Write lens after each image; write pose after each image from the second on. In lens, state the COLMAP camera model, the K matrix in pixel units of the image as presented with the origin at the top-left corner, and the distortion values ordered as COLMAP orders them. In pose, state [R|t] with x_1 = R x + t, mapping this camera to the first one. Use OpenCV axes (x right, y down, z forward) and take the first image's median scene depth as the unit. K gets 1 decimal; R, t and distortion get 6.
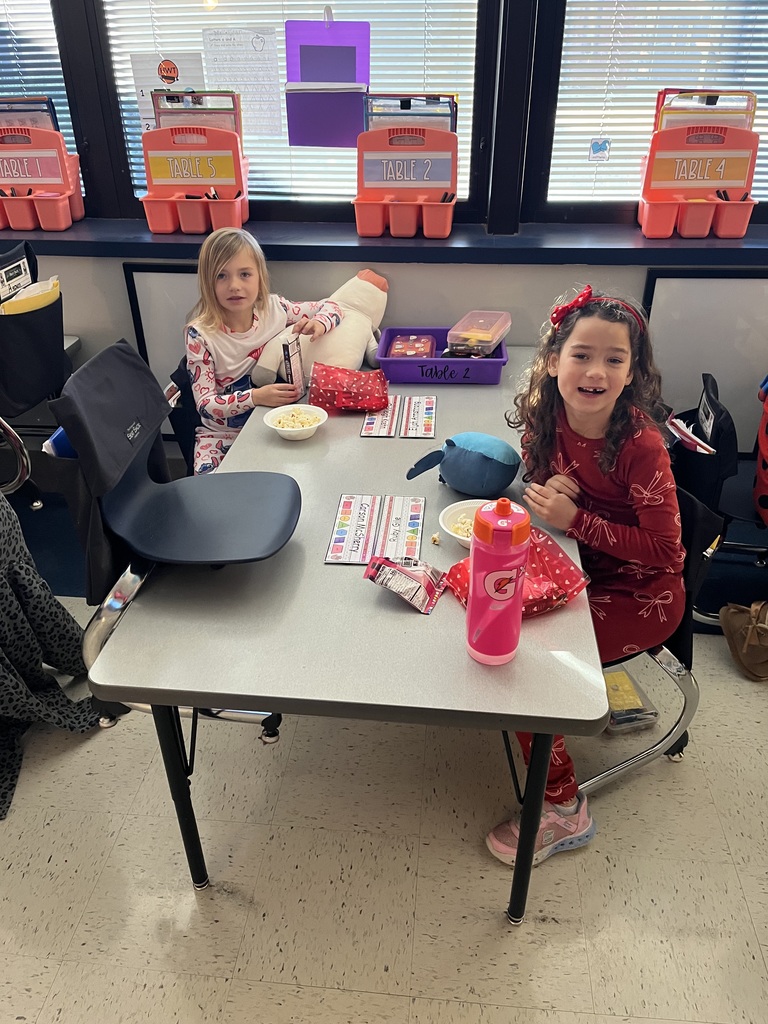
lens RADIAL K [[776.1, 0, 384.0], [0, 776.1, 512.0], [0, 0, 1]] dist [0.053642, -0.003342]
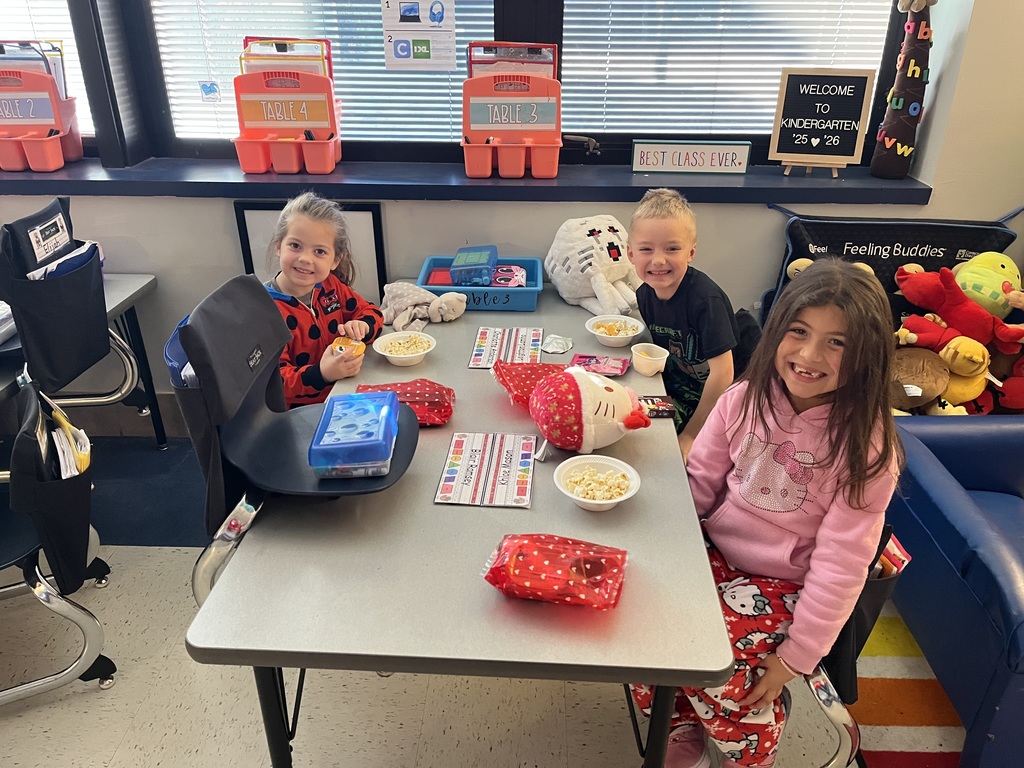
lens RADIAL K [[791.8, 0, 512.0], [0, 791.8, 384.0], [0, 0, 1]] dist [-0.007687, -0.012878]
pose [[0.998021, 0.026966, -0.056809, 0.132167], [-0.031621, 0.996072, -0.082704, -0.001060], [0.054356, 0.084336, 0.994954, 0.004912]]
